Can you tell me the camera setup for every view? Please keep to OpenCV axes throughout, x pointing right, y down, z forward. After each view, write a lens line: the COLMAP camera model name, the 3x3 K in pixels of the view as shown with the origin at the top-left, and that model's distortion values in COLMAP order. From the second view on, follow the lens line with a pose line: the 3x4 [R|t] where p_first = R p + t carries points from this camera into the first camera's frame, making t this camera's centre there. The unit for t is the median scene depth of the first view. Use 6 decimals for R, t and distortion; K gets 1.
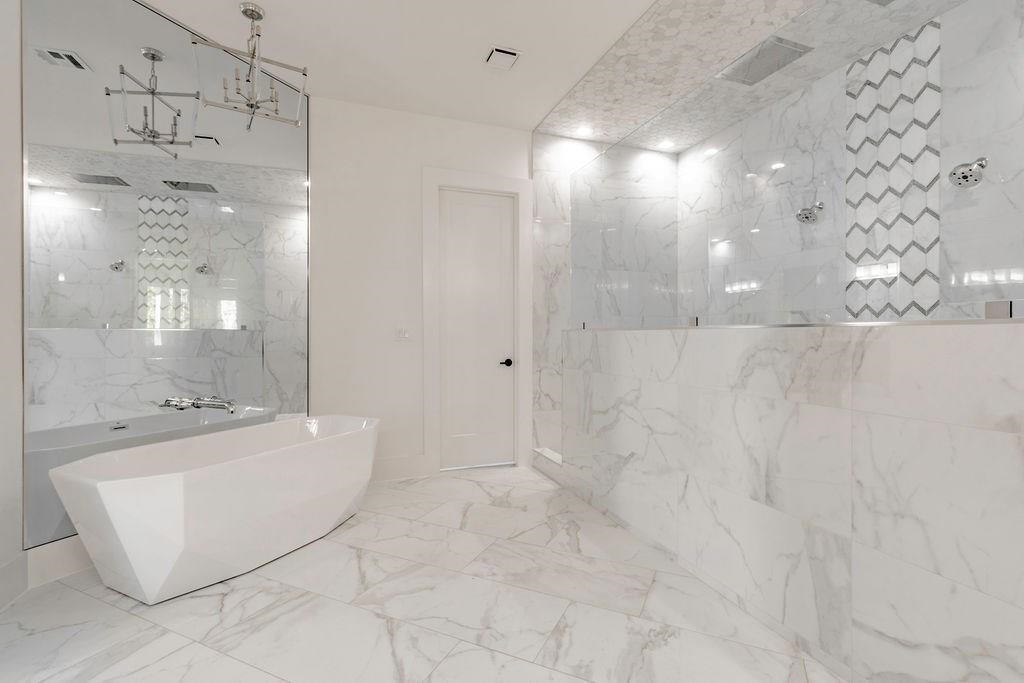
lens RADIAL K [[475.1, 0, 515.9], [0, 475.1, 335.2], [0, 0, 1]] dist [0.001581, 0.000087]
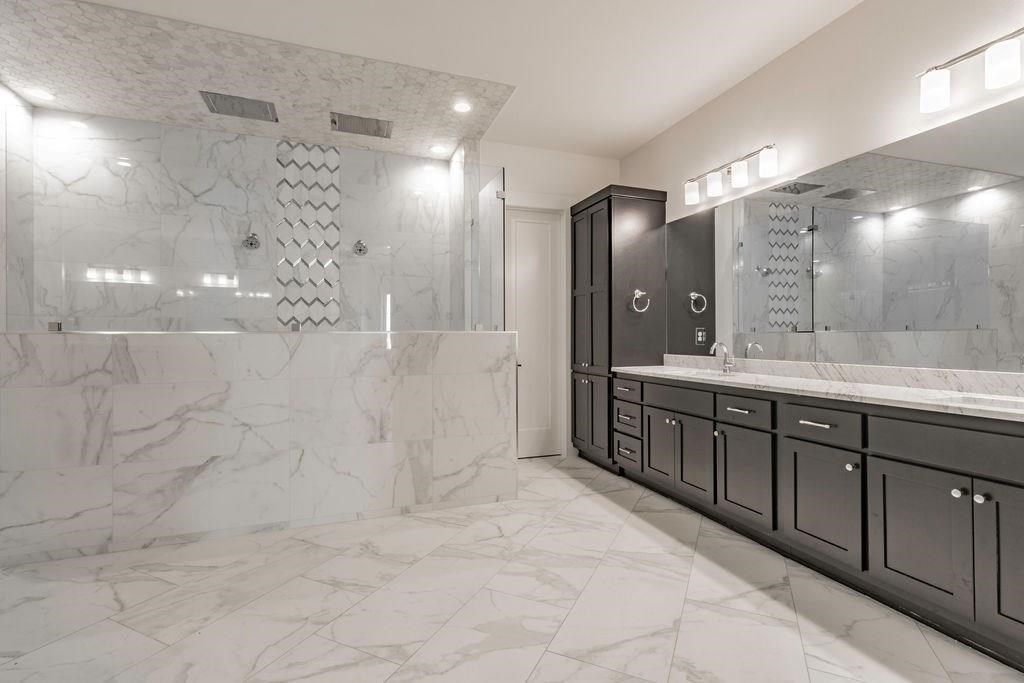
lens RADIAL K [[475.1, 0, 518.2], [0, 475.1, 339.3], [0, 0, 1]] dist [0.001581, 0.000087]
pose [[-0.003623, -0.003010, 0.999989, -0.881814], [0.005492, 0.999980, 0.003030, 0.001988], [-0.999978, 0.005503, -0.003607, 0.429424]]
